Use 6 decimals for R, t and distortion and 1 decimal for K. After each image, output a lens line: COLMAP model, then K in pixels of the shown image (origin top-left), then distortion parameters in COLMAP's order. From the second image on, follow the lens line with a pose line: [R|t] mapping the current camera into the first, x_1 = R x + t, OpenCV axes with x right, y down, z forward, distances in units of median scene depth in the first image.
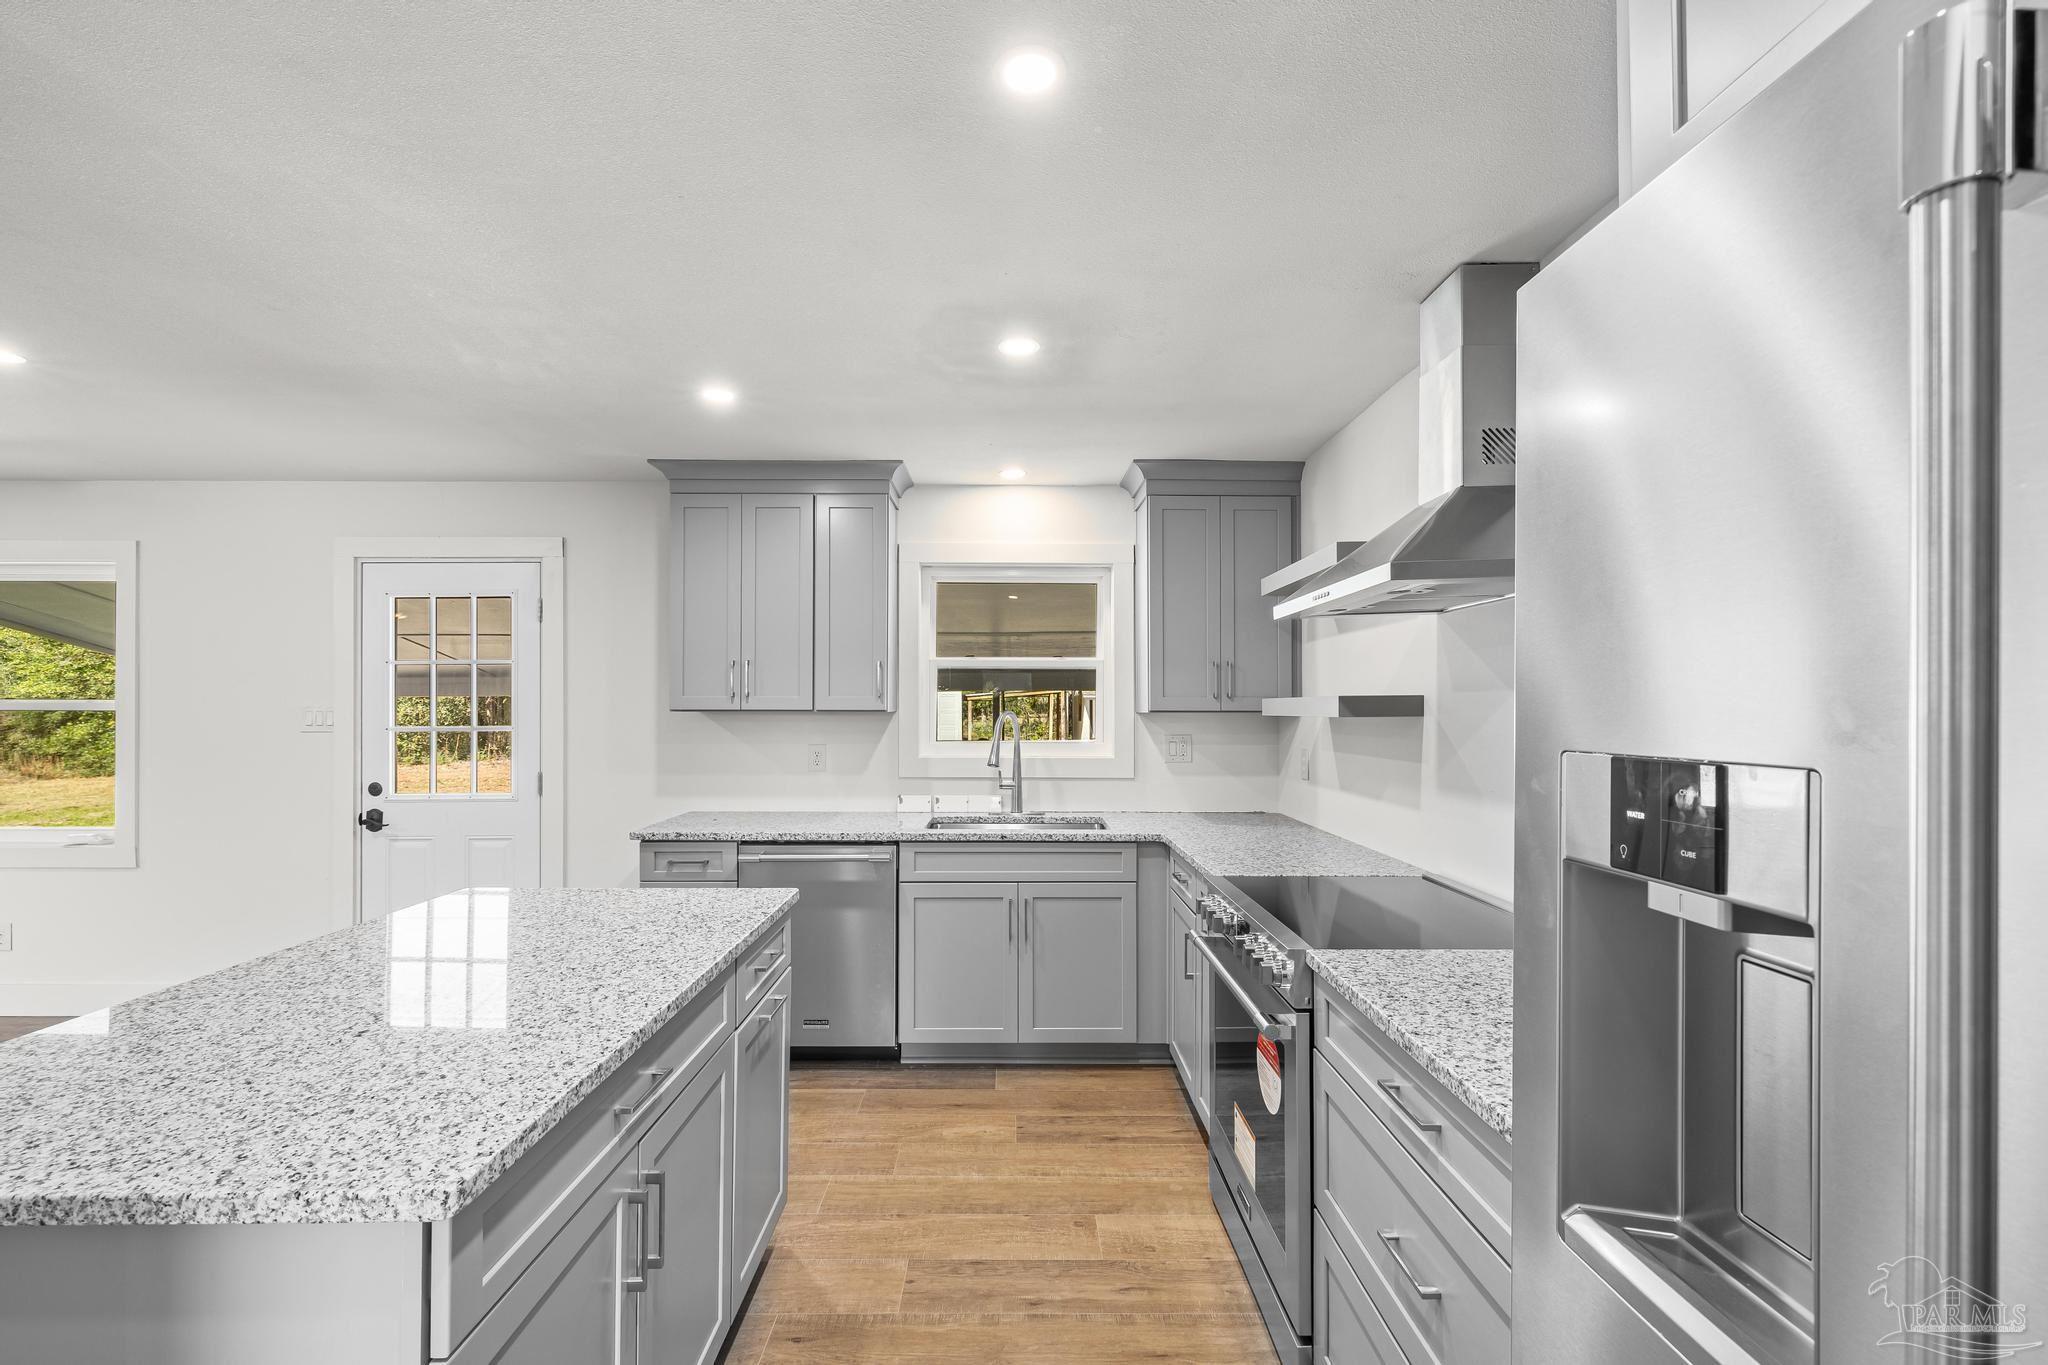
lens RADIAL K [[860.7, 0, 1019.5], [0, 860.7, 722.9], [0, 0, 1]] dist [-0.000729, -0.000089]
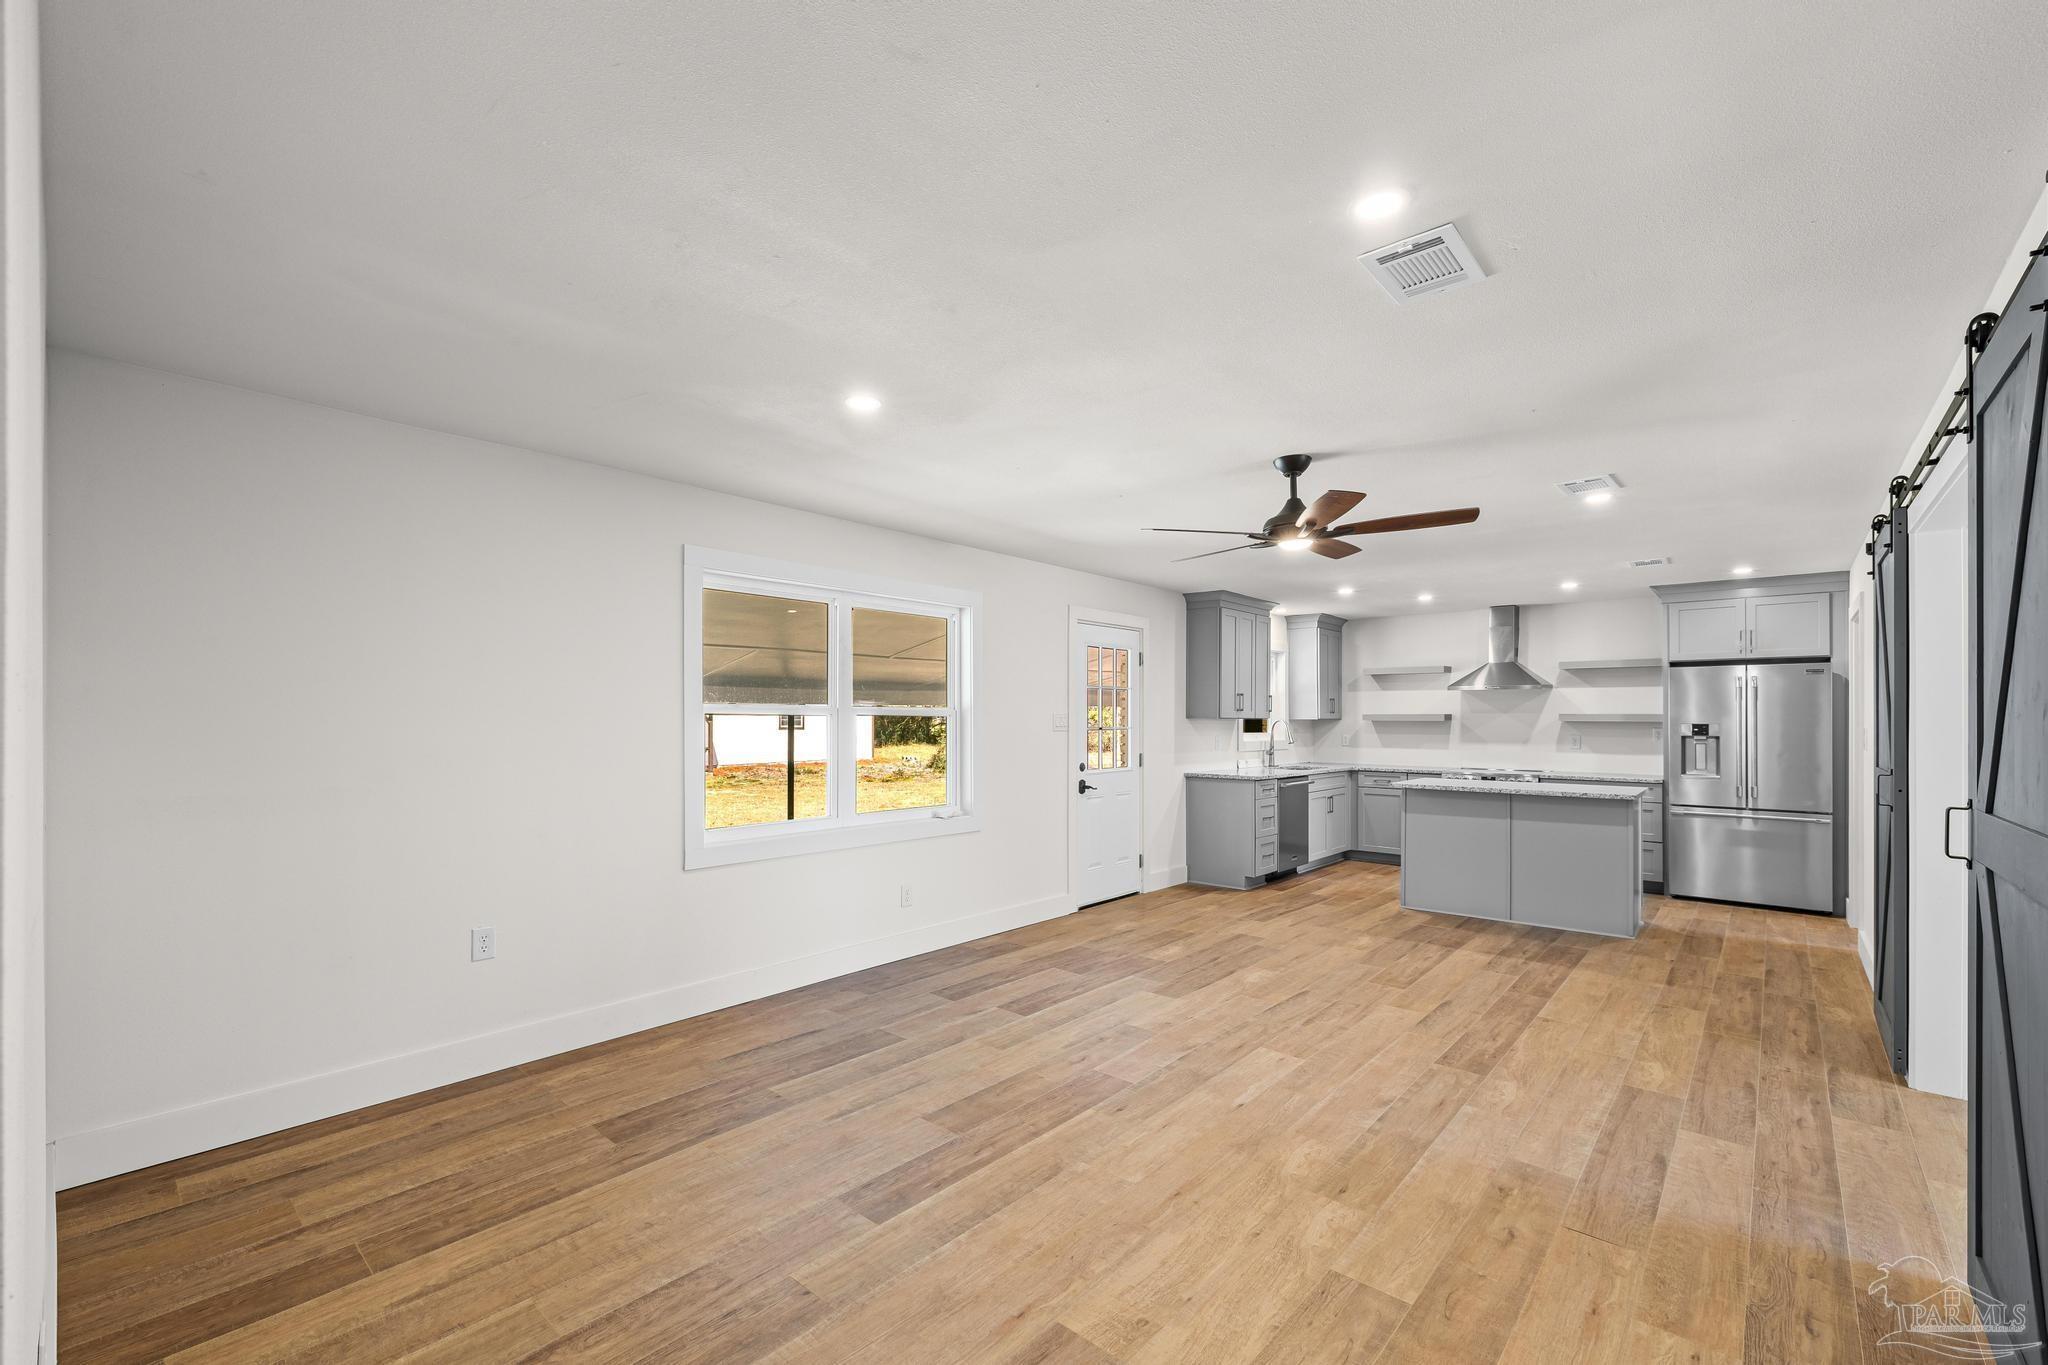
lens RADIAL K [[860.7, 0, 1031.3], [0, 860.7, 703.6], [0, 0, 1]] dist [-0.000729, -0.000089]
pose [[0.662537, 0.008648, 0.748979, -1.986450], [-0.004834, 0.999962, -0.007270, -0.026839], [-0.749013, 0.001196, 0.662554, 0.030987]]
